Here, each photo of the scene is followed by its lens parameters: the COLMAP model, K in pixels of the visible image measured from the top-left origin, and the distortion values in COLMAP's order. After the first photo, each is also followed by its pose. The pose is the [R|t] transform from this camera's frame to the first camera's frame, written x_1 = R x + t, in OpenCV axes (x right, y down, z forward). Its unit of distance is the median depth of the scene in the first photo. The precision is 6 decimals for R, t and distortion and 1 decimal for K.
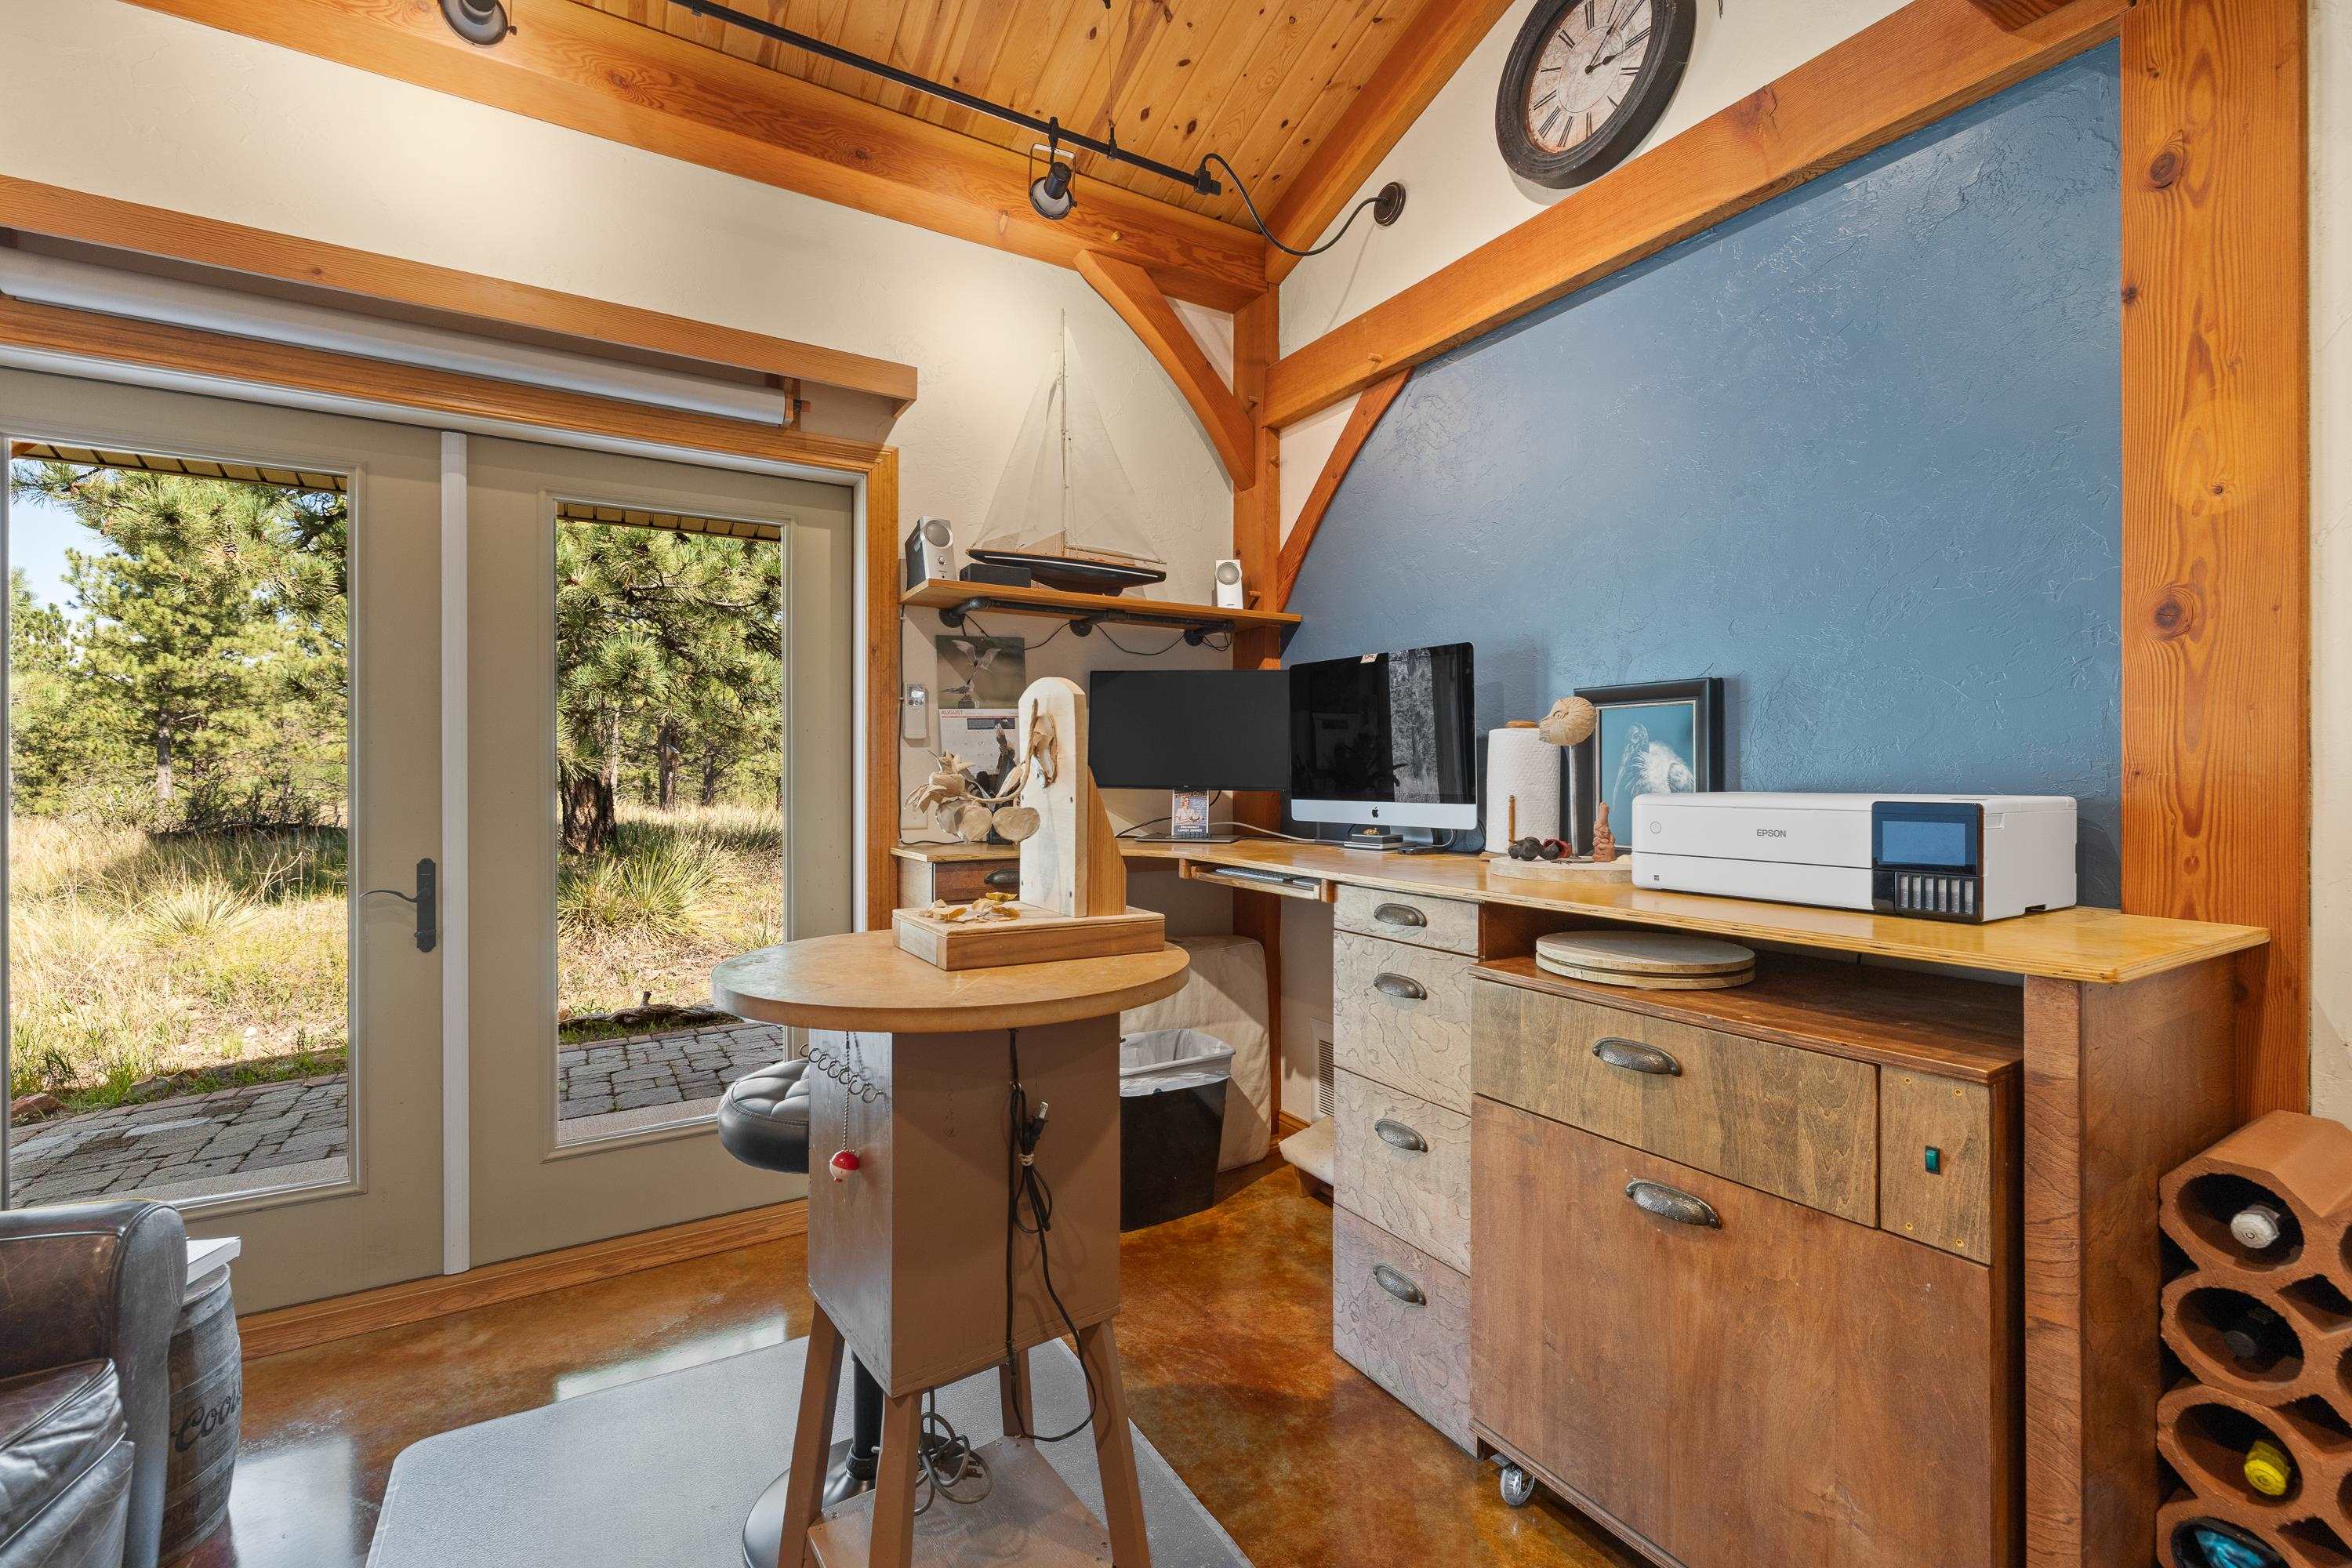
lens RADIAL K [[1012.4, 0, 1180.0], [0, 1012.4, 774.4], [0, 0, 1]] dist [-0.007723, 0.001181]
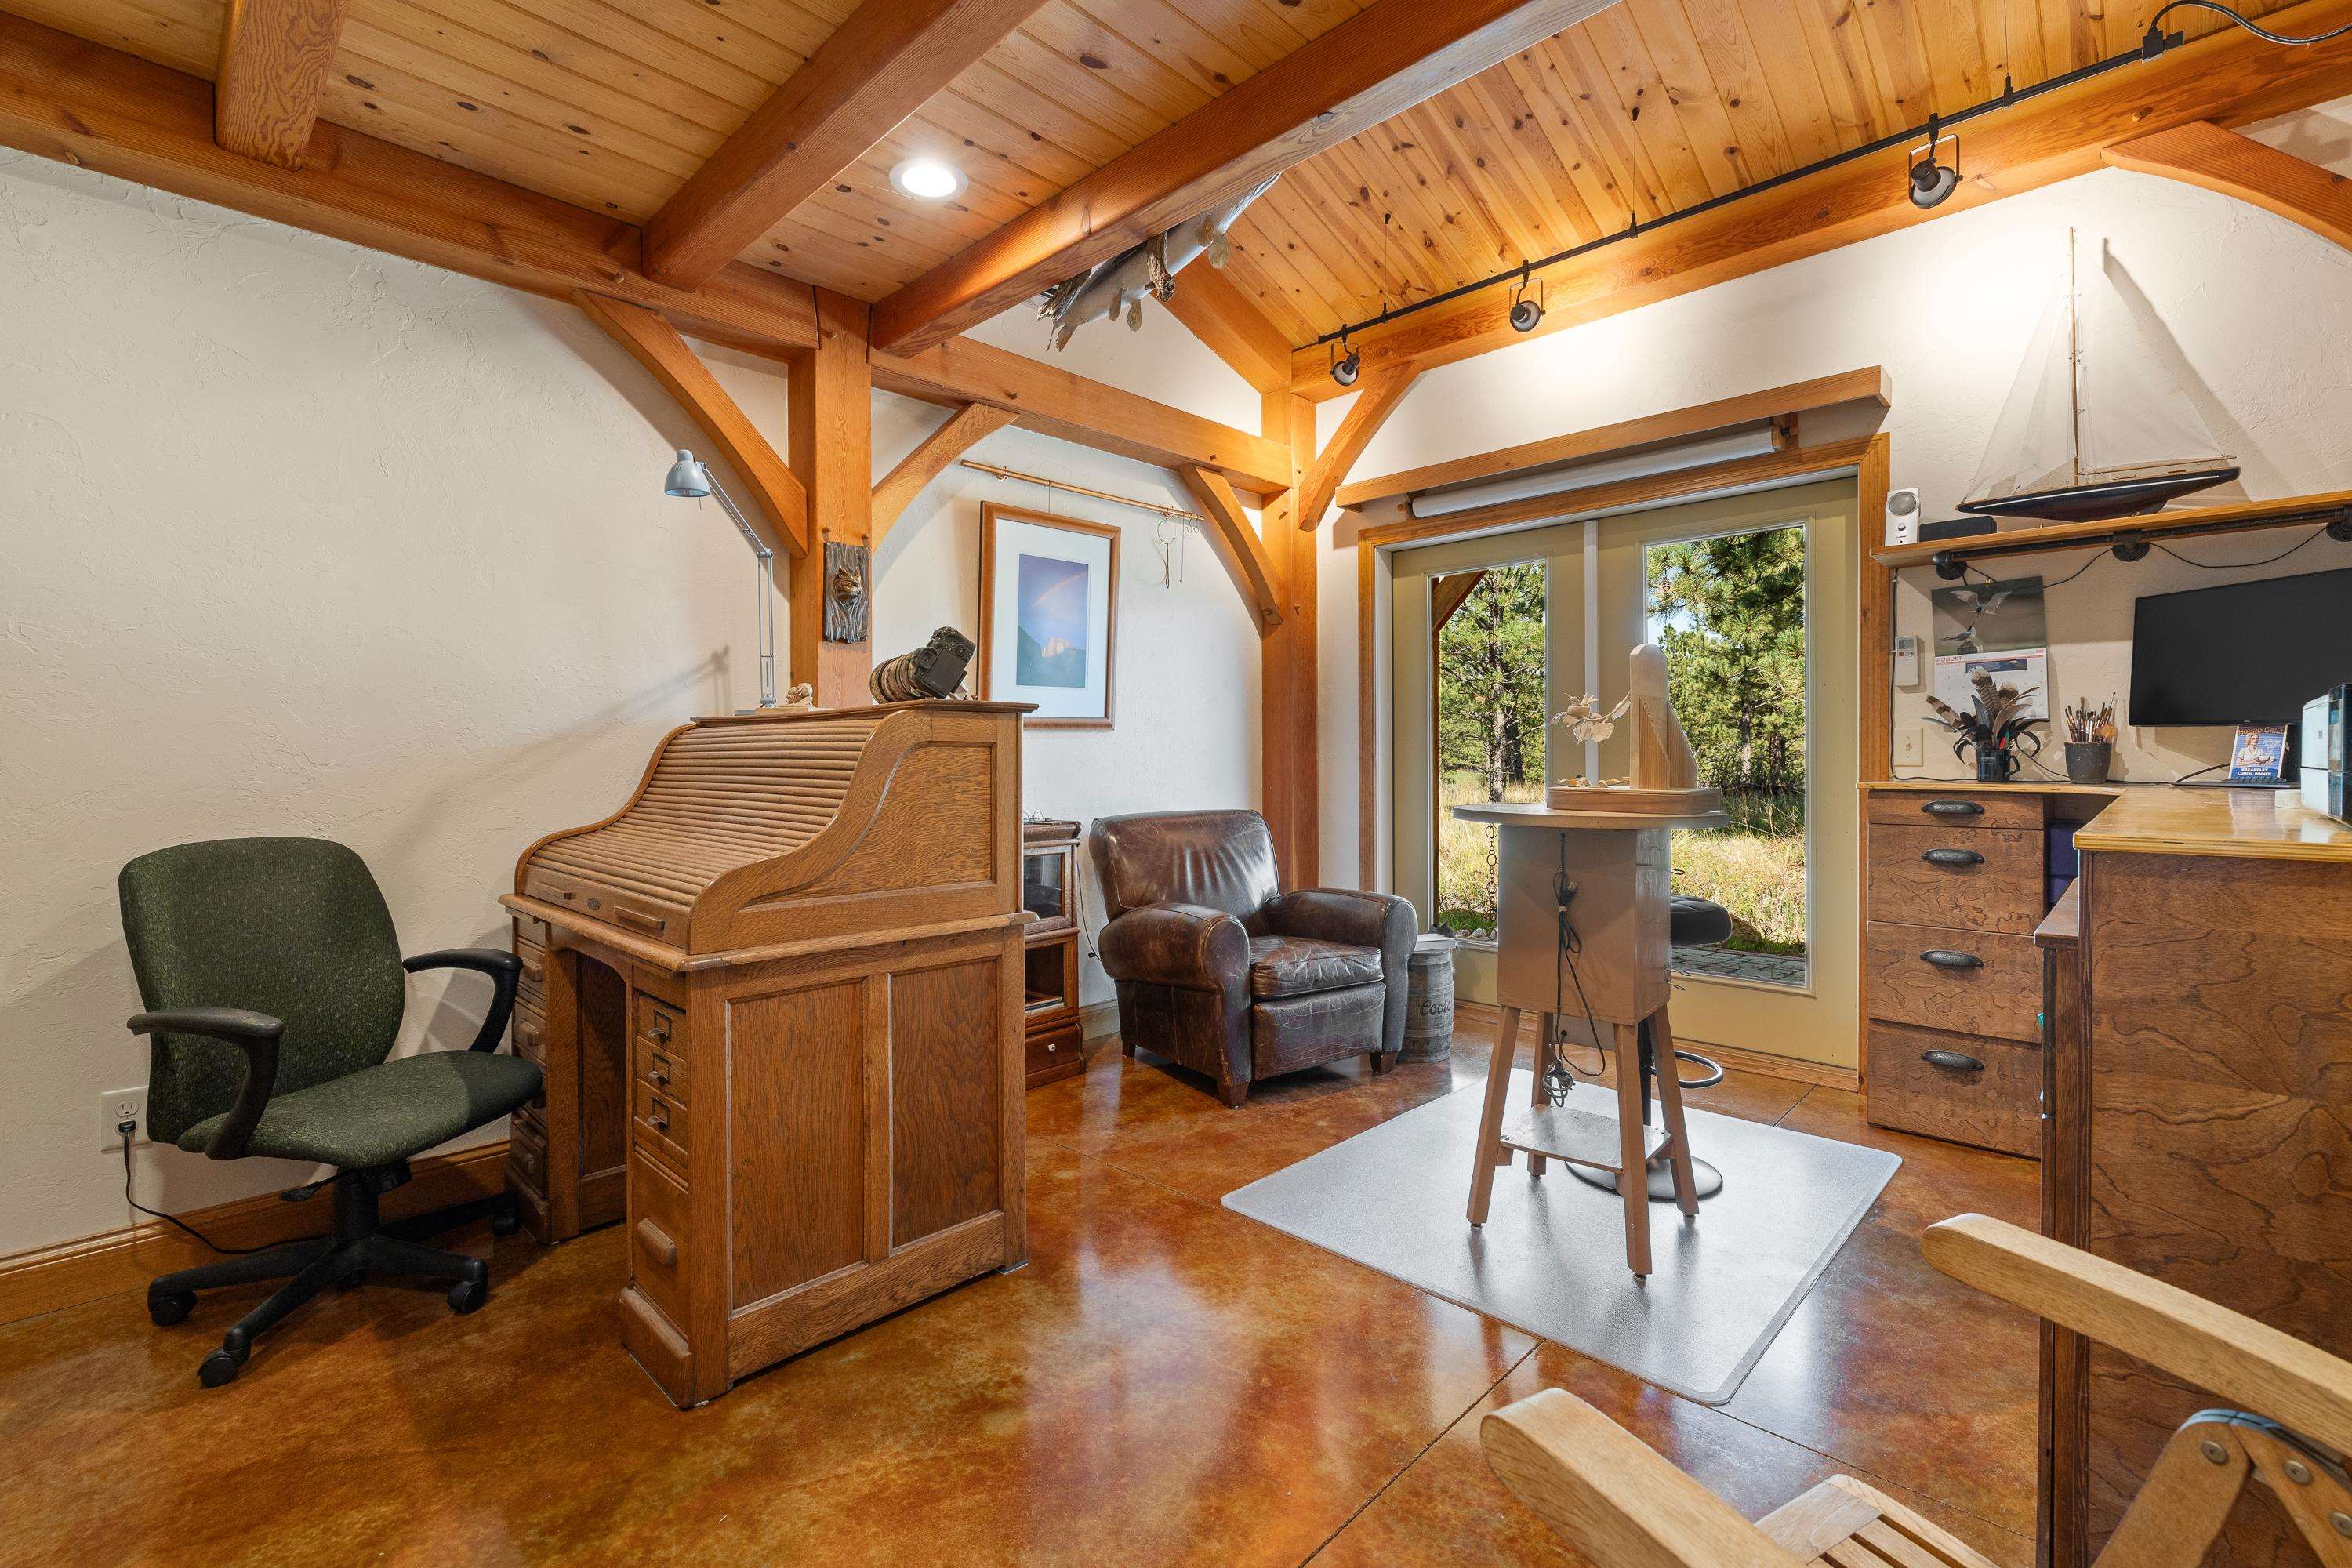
lens RADIAL K [[1012.4, 0, 1181.9], [0, 1012.4, 767.7], [0, 0, 1]] dist [-0.007723, 0.001181]
pose [[0.240174, 0.012719, -0.970647, 0.618650], [0.001206, 0.999909, 0.013401, 0.038829], [0.970729, -0.004389, 0.240137, -0.051904]]
